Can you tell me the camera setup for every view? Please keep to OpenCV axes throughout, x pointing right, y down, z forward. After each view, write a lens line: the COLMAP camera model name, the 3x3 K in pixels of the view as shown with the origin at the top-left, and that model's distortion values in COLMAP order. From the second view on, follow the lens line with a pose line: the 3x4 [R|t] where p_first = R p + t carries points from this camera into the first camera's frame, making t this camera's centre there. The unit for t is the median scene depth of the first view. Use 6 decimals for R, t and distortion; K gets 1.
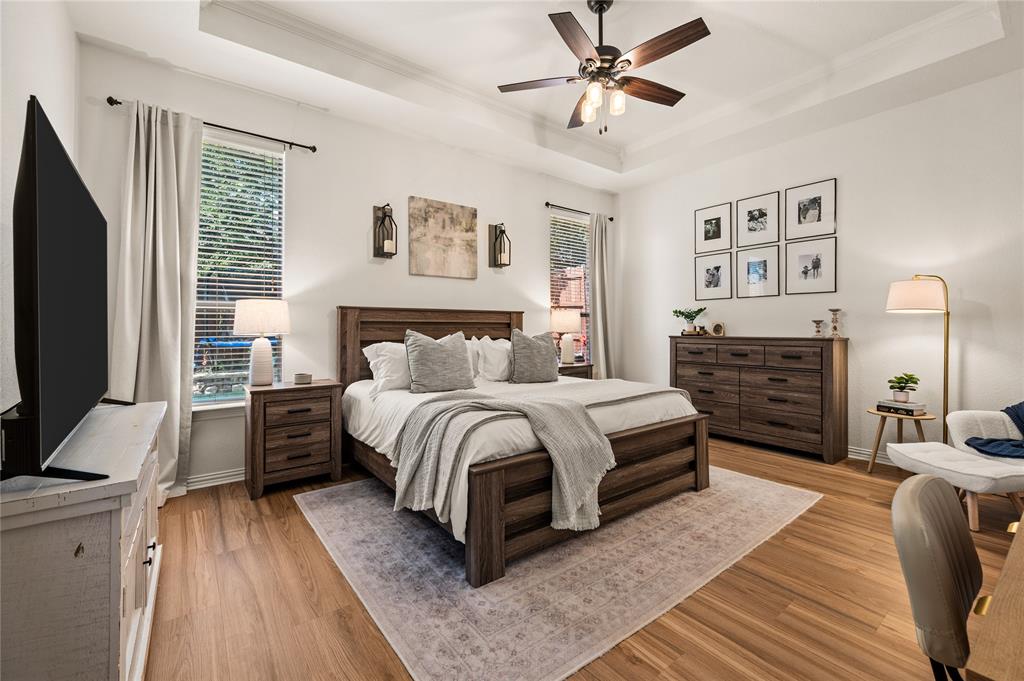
lens RADIAL K [[406.0, 0, 514.4], [0, 406.0, 332.2], [0, 0, 1]] dist [-0.001473, -0.000074]
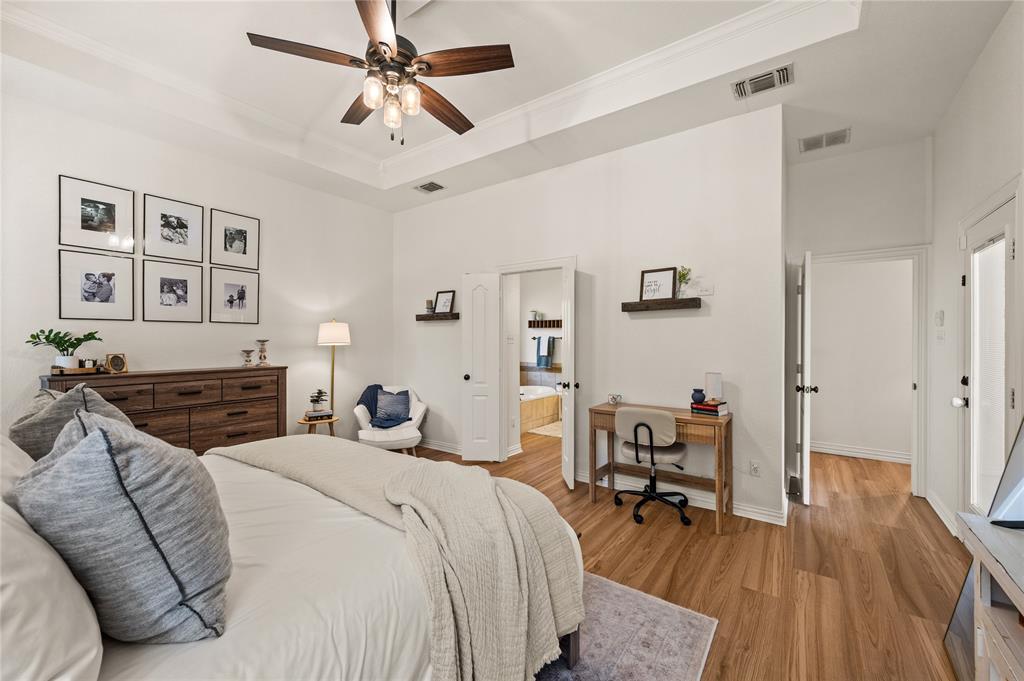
lens RADIAL K [[406.0, 0, 514.4], [0, 406.0, 332.2], [0, 0, 1]] dist [-0.001473, -0.000074]
pose [[-0.274044, 0.025458, 0.961380, -0.405687], [0.016429, 0.999628, -0.021787, -0.037974], [-0.961577, 0.009824, -0.274360, 0.587877]]
